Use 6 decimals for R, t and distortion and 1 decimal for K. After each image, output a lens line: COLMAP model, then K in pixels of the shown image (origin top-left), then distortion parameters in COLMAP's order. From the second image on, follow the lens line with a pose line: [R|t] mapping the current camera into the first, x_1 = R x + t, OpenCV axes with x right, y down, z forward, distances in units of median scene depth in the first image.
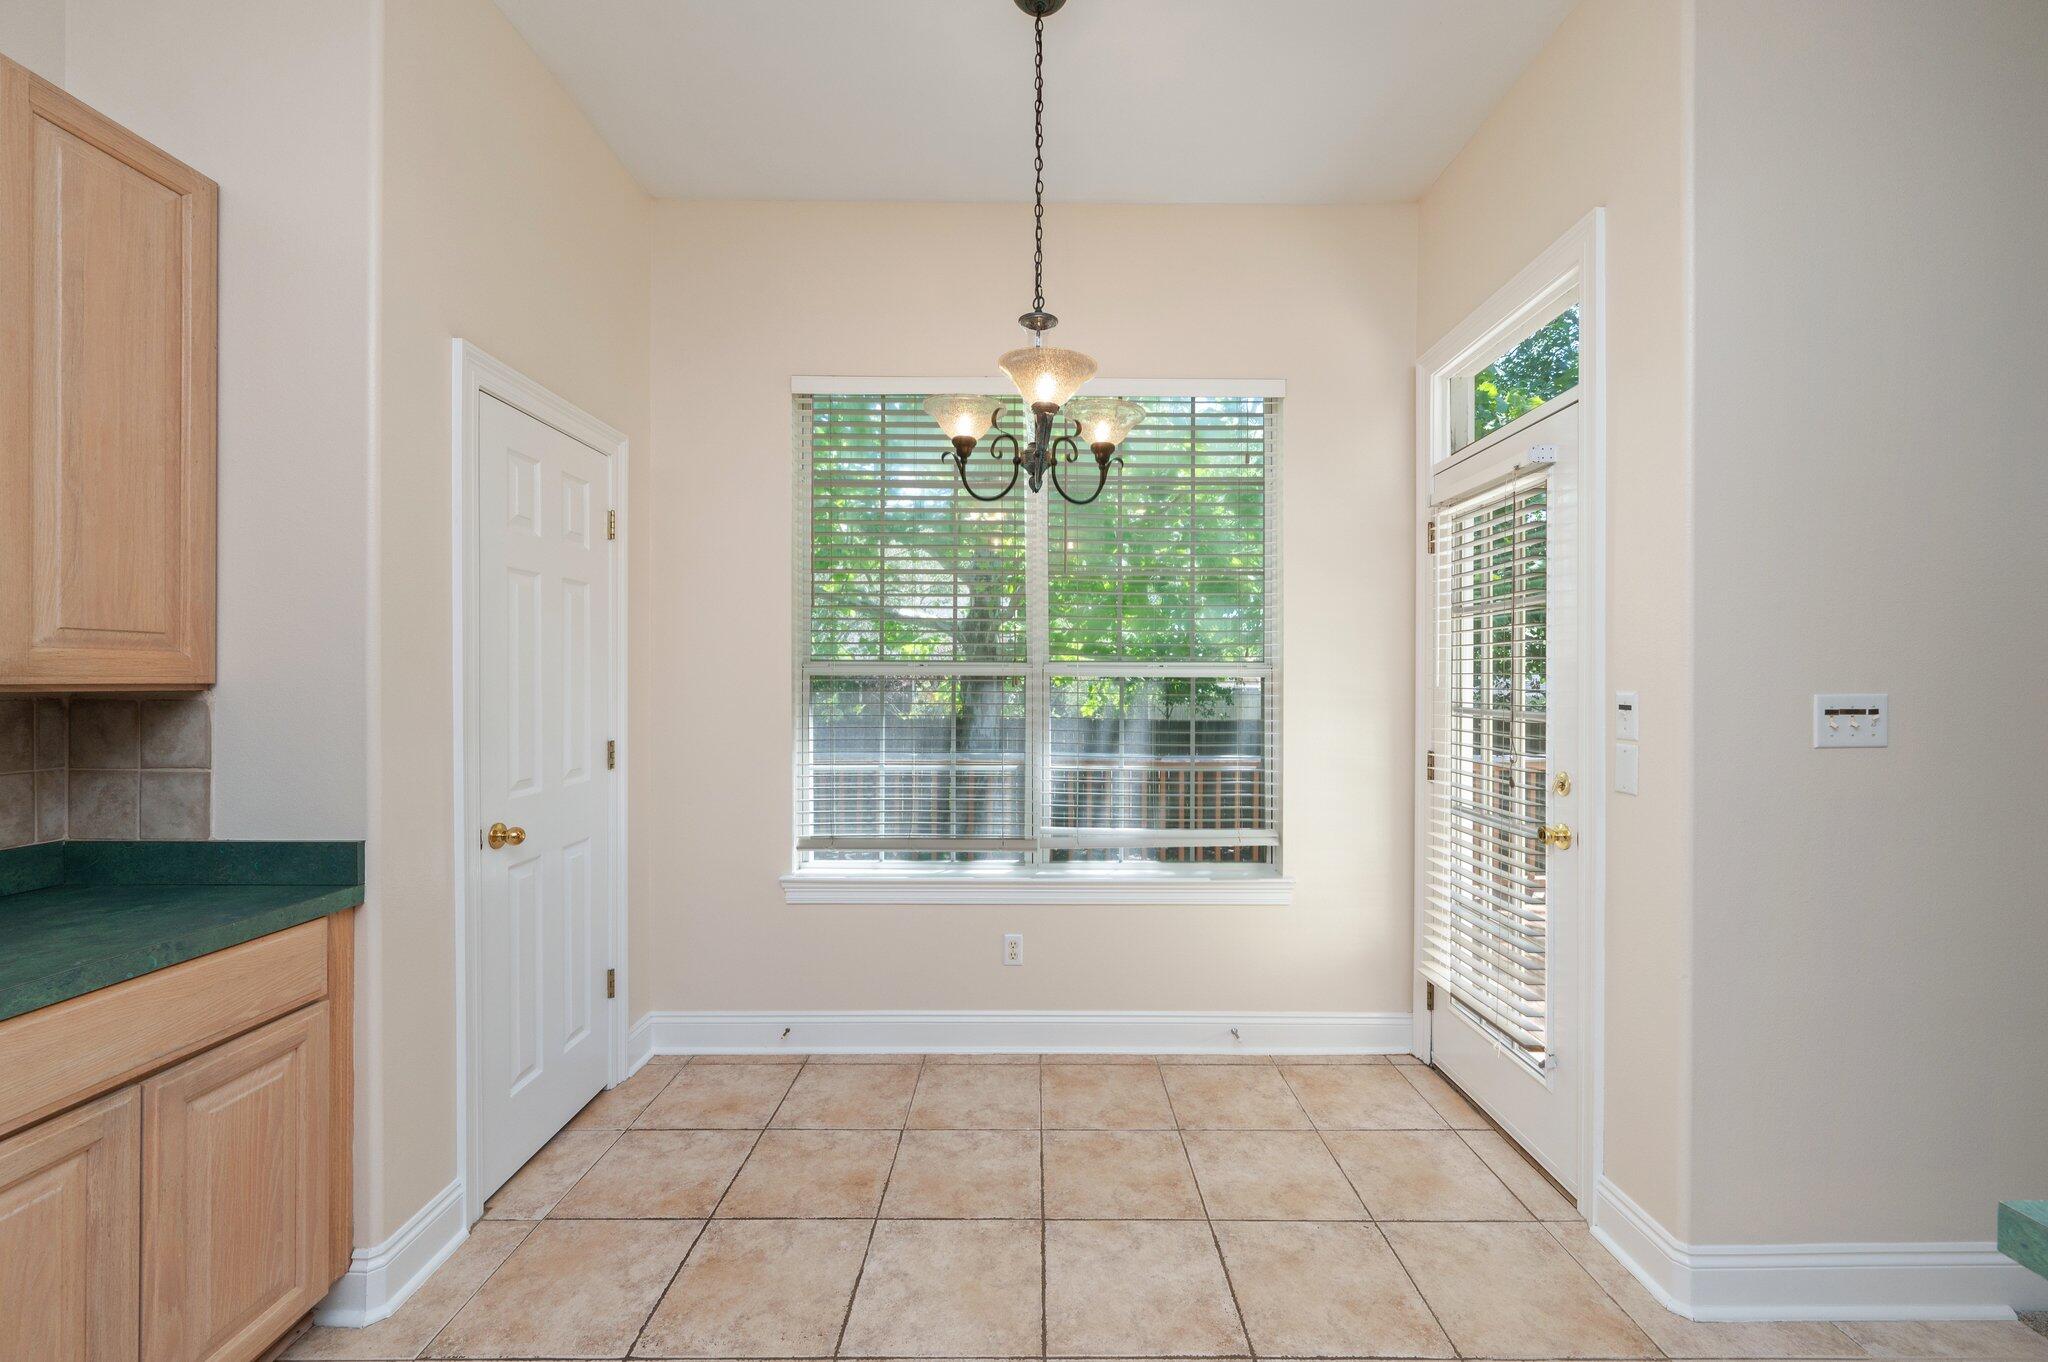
lens RADIAL K [[840.4, 0, 1050.6], [0, 840.4, 674.5], [0, 0, 1]] dist [-0.001922, -0.000309]
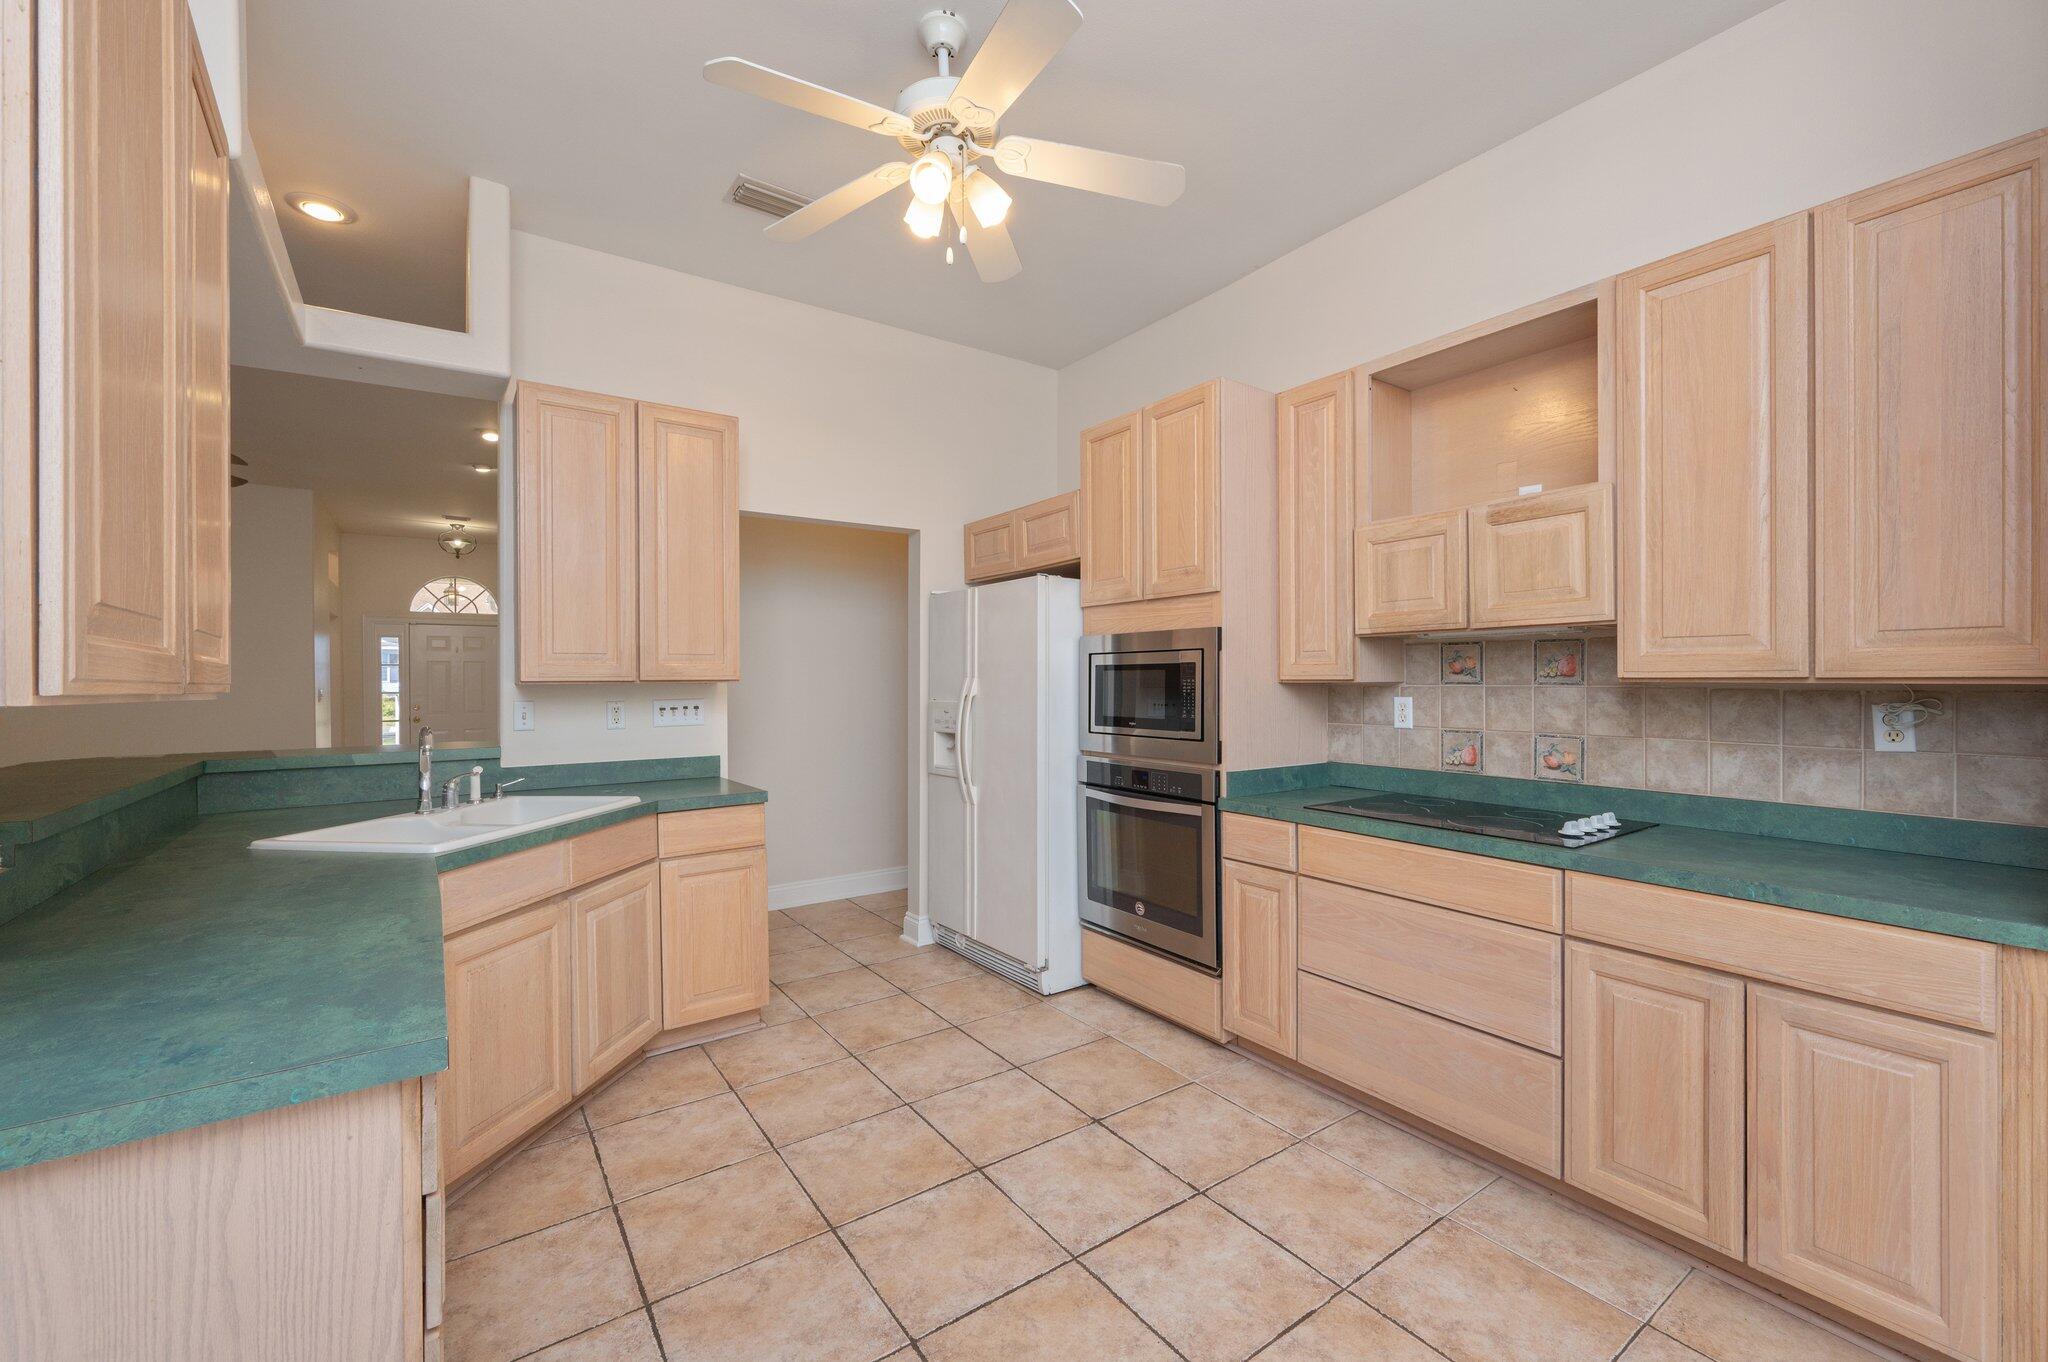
lens RADIAL K [[836.3, 0, 1024.0], [0, 836.3, 681.0], [0, 0, 1]] dist [0.000125, -0.000004]
pose [[-0.836363, 0.005692, -0.548146, 0.198832], [0.006660, 0.999978, 0.000221, 0.003235], [0.548135, -0.003466, -0.836383, 0.513645]]
